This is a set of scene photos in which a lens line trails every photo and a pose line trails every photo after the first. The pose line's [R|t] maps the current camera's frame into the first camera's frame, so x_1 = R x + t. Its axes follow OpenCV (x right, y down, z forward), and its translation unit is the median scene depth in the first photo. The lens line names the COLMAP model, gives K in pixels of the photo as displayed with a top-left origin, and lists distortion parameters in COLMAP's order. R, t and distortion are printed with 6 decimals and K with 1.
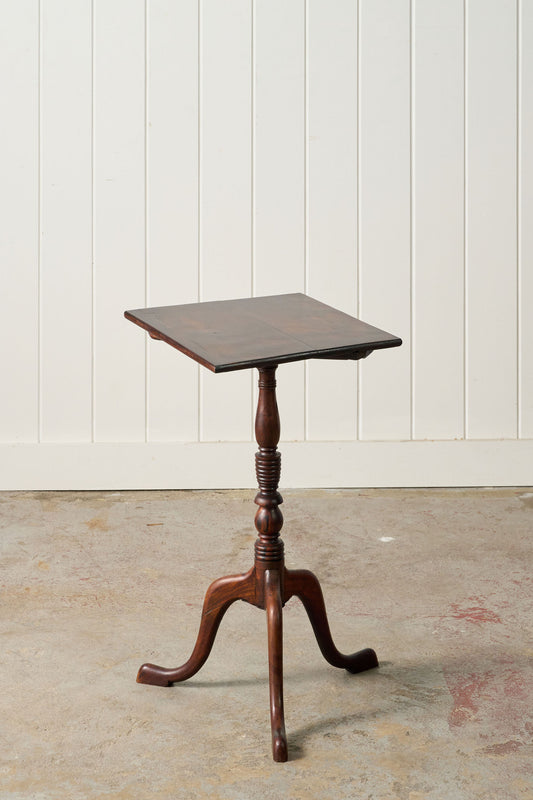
lens RADIAL K [[2024.8, 0, 267.4], [0, 2024.8, 397.0], [0, 0, 1]] dist [0.002918, 0.000000]
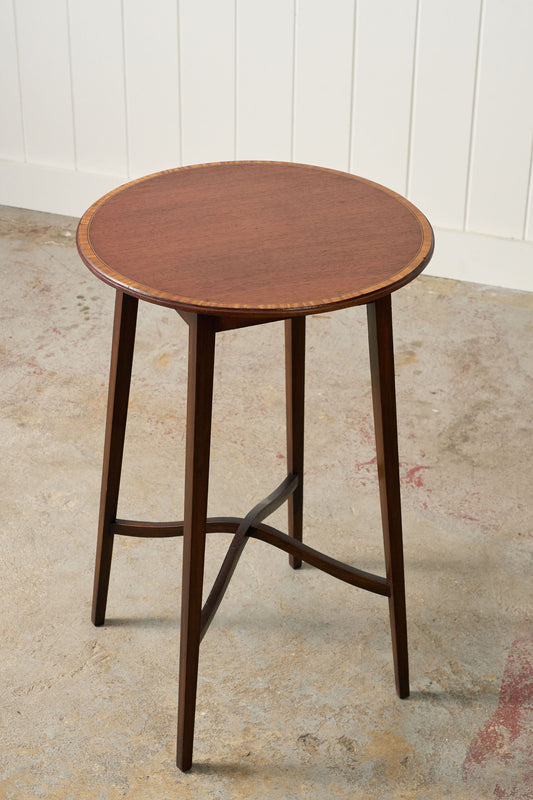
lens RADIAL K [[1510.6, 0, 283.9], [0, 1510.6, 379.4], [0, 0, 1]] dist [0.002107, 0.000000]
pose [[0.941544, 0.190008, -0.278194, 0.129804], [-0.108677, 0.952931, 0.283041, -0.106049], [0.318880, -0.236262, 0.917876, 0.404190]]
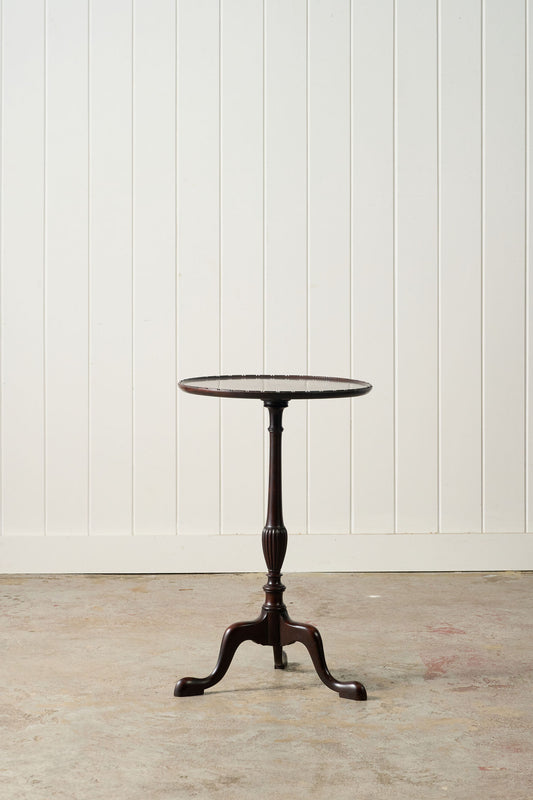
lens RADIAL K [[2024.8, 0, 260.9], [0, 2024.8, 398.6], [0, 0, 1]] dist [0.002918, 0.000000]
pose [[0.999995, -0.001333, 0.002729, -0.014263], [0.001775, 0.985586, -0.169168, 0.168932], [-0.002464, 0.169172, 0.985583, -0.247304]]
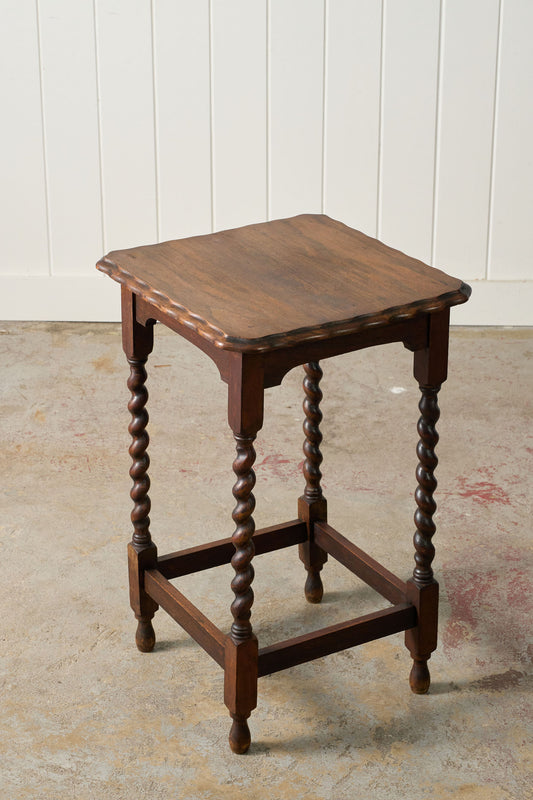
lens RADIAL K [[1652.7, 0, 265.2], [0, 1652.7, 366.7], [0, 0, 1]] dist [0.008532, 0.000000]
pose [[0.998600, 0.022489, -0.047878, 0.034973], [-0.015354, 0.989389, 0.144476, -0.057195], [0.050619, -0.143538, 0.988349, 0.229327]]
